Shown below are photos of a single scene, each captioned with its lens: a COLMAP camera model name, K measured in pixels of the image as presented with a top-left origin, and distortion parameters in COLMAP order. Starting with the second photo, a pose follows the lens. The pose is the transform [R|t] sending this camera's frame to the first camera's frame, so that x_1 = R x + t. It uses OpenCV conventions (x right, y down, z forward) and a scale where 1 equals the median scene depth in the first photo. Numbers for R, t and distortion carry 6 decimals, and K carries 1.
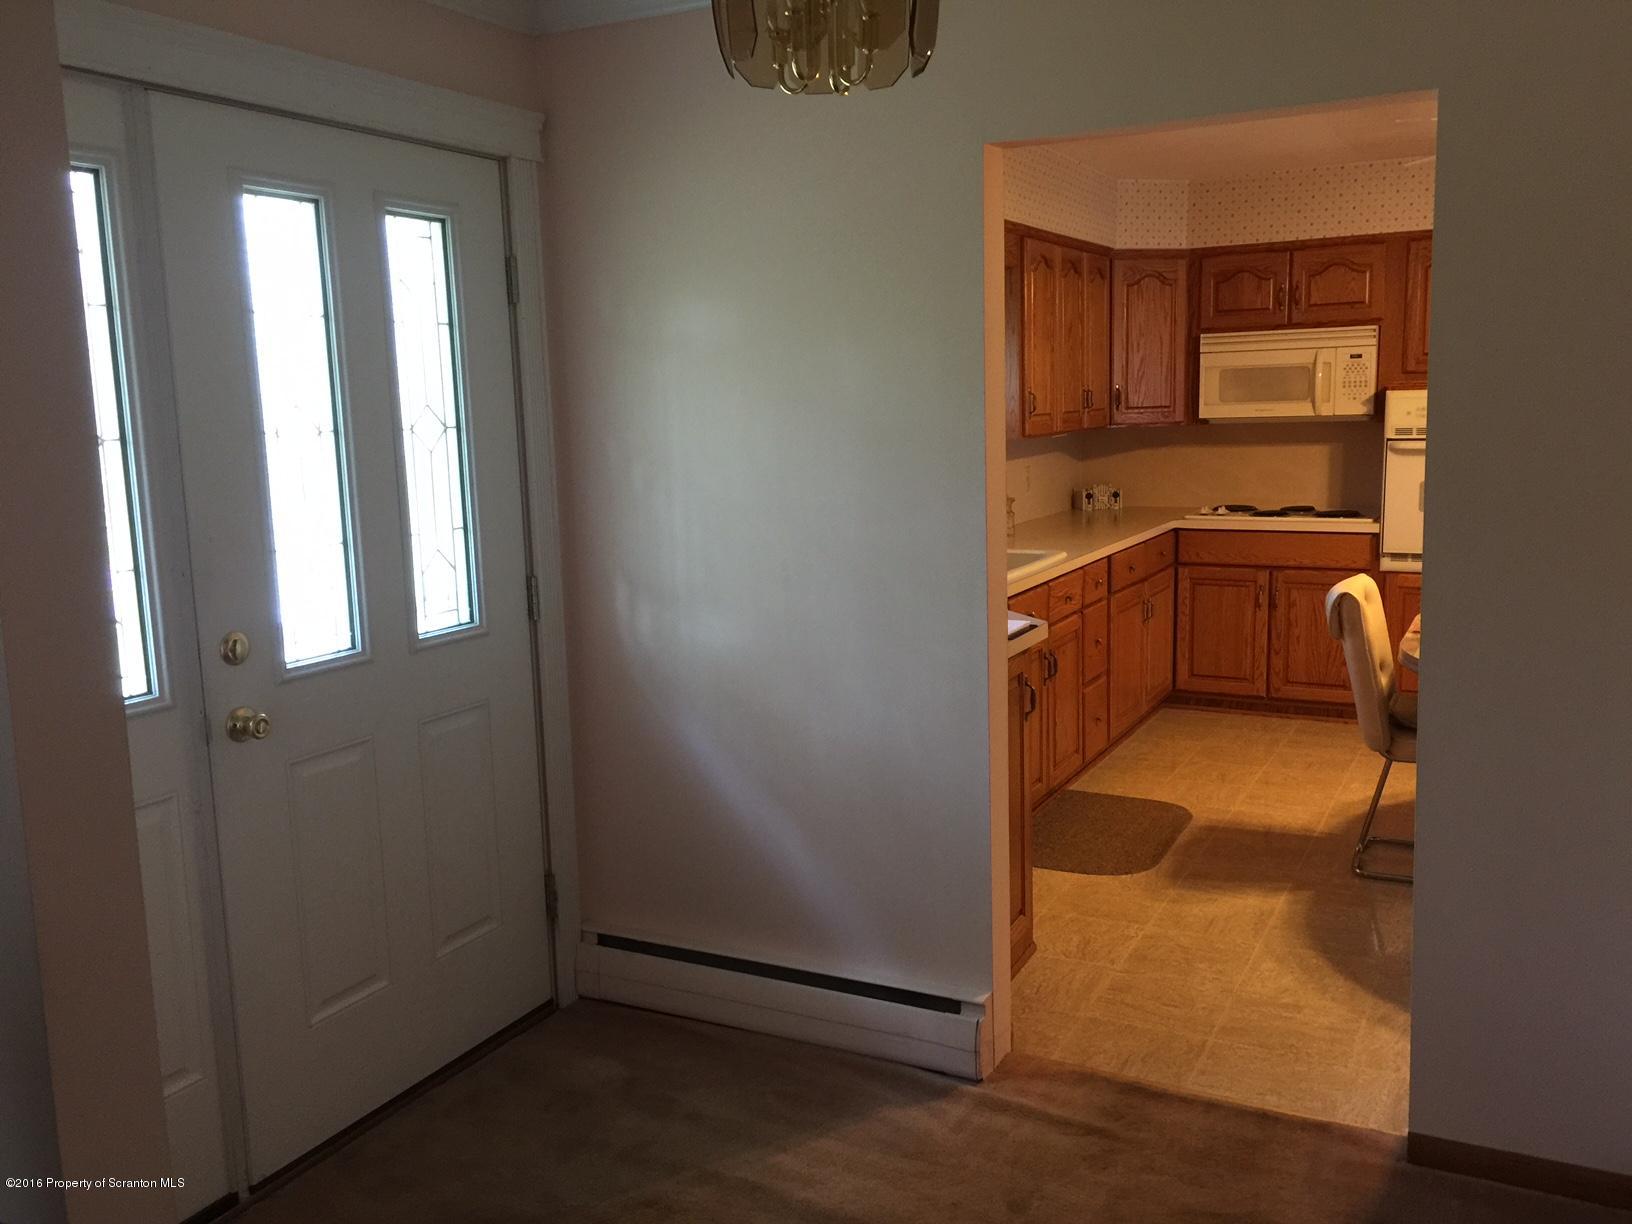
lens RADIAL K [[1404.7, 0, 822.3], [0, 1404.7, 611.3], [0, 0, 1]] dist [0.082911, -0.105113]
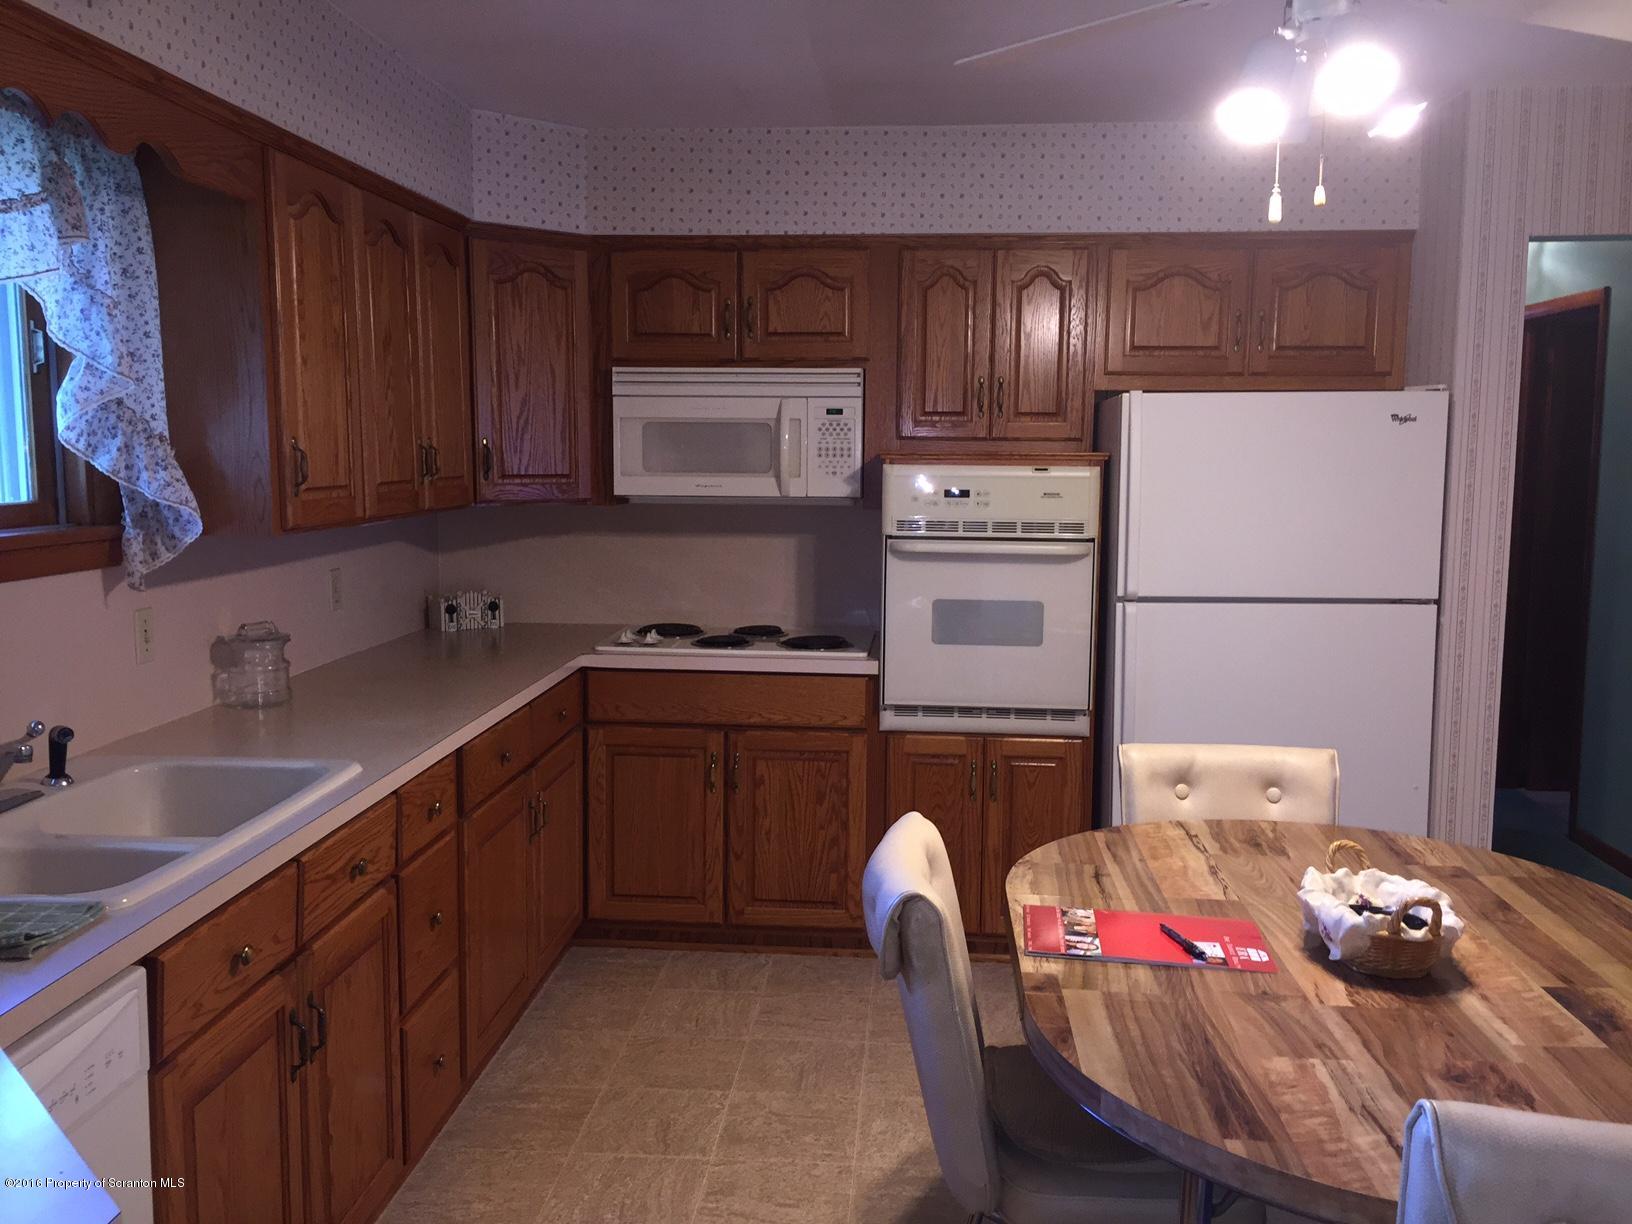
lens RADIAL K [[1404.7, 0, 822.3], [0, 1404.7, 611.3], [0, 0, 1]] dist [0.082911, -0.105113]
pose [[0.920939, -0.013376, 0.389477, 0.105583], [0.027848, 0.999115, -0.031535, -0.062384], [-0.388711, 0.039887, 0.920496, 0.382592]]
